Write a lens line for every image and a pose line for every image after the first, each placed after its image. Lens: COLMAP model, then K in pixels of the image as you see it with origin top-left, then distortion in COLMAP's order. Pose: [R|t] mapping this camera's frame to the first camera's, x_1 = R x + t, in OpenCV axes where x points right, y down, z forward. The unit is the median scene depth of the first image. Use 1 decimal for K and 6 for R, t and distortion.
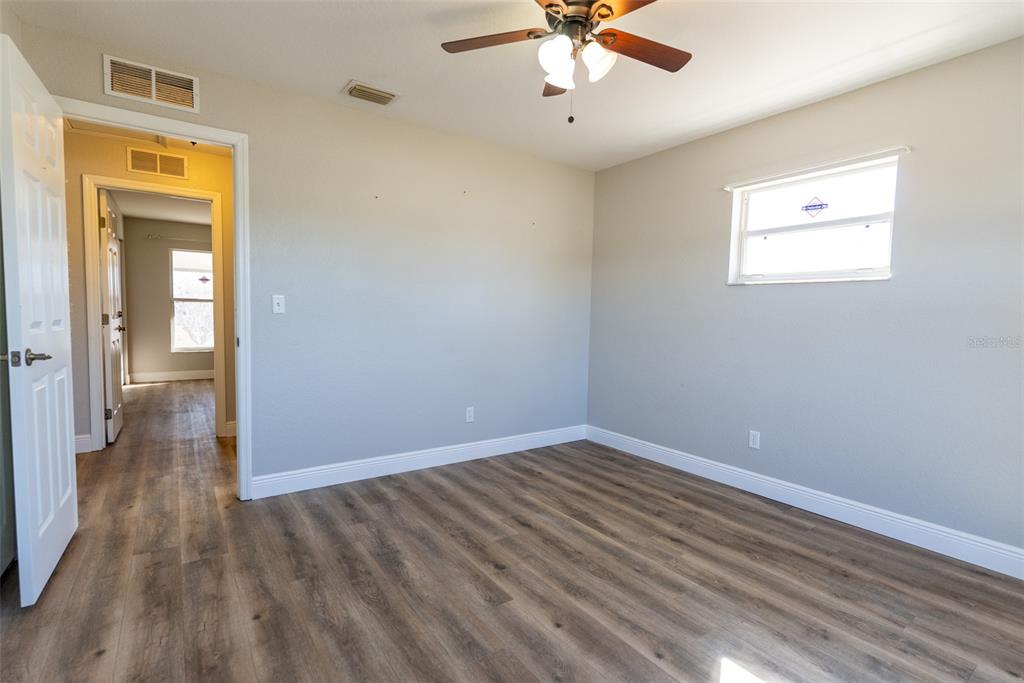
lens RADIAL K [[483.3, 0, 513.8], [0, 483.3, 342.8], [0, 0, 1]] dist [0.001115, -0.000514]
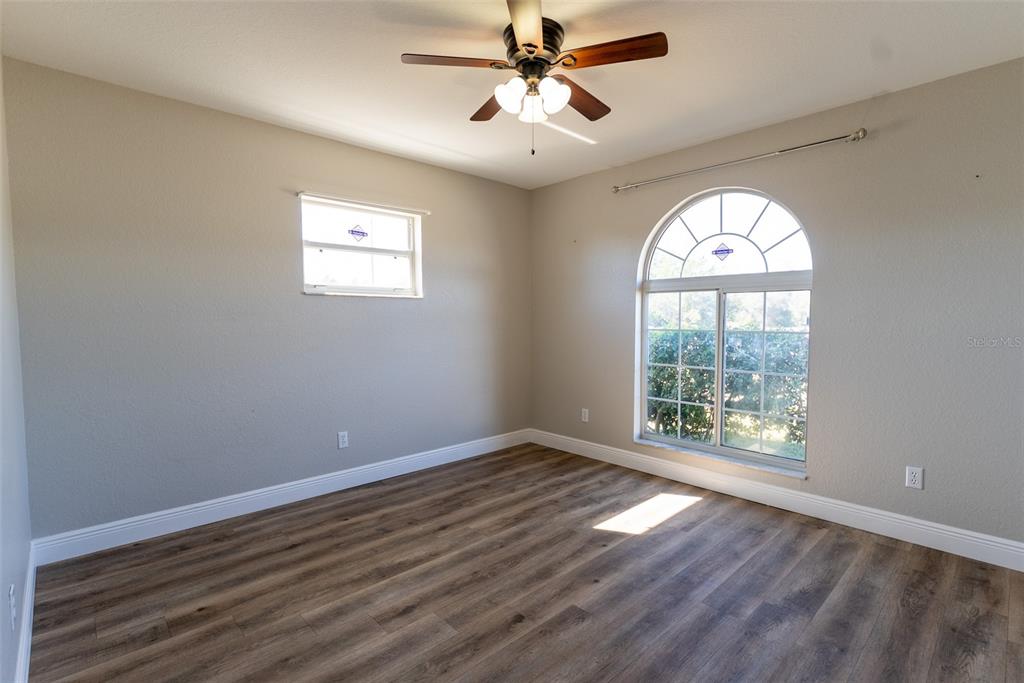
lens RADIAL K [[483.3, 0, 513.8], [0, 483.3, 342.8], [0, 0, 1]] dist [0.001115, -0.000514]
pose [[-0.143700, -0.073138, 0.986915, -0.681959], [0.057904, 0.994935, 0.082163, -0.091522], [-0.987926, 0.068953, -0.138737, 0.859024]]
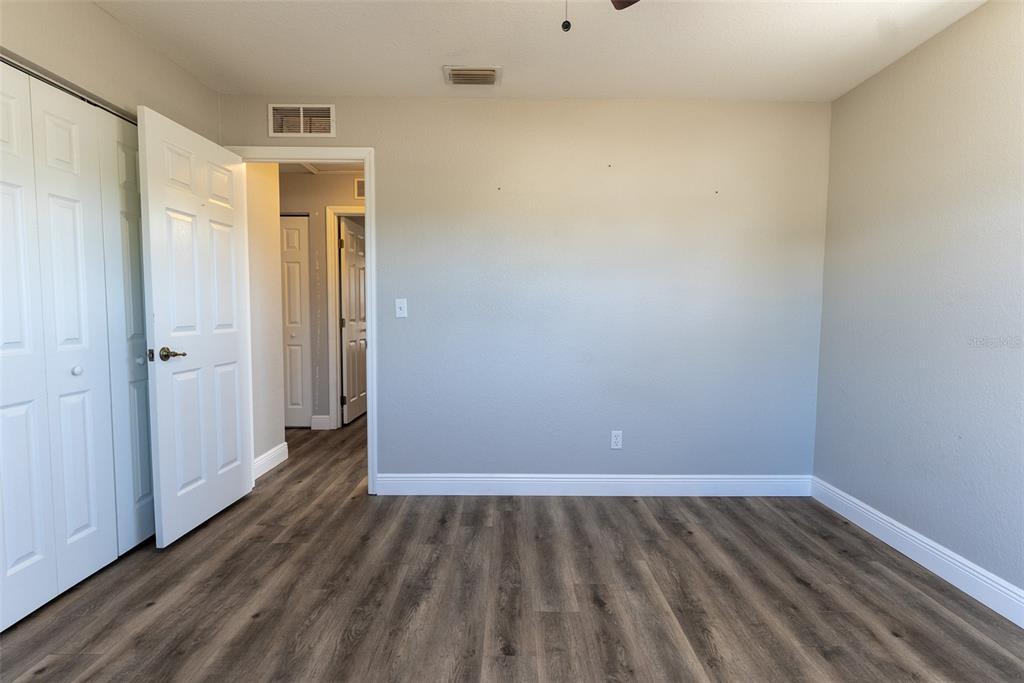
lens RADIAL K [[504.0, 0, 513.2], [0, 504.0, 343.2], [0, 0, 1]] dist [0.000133, -0.000553]
pose [[0.820805, 0.021193, -0.570816, 0.327129], [-0.023448, 0.999719, 0.003400, -0.016201], [0.570728, 0.010594, 0.821071, 0.274427]]
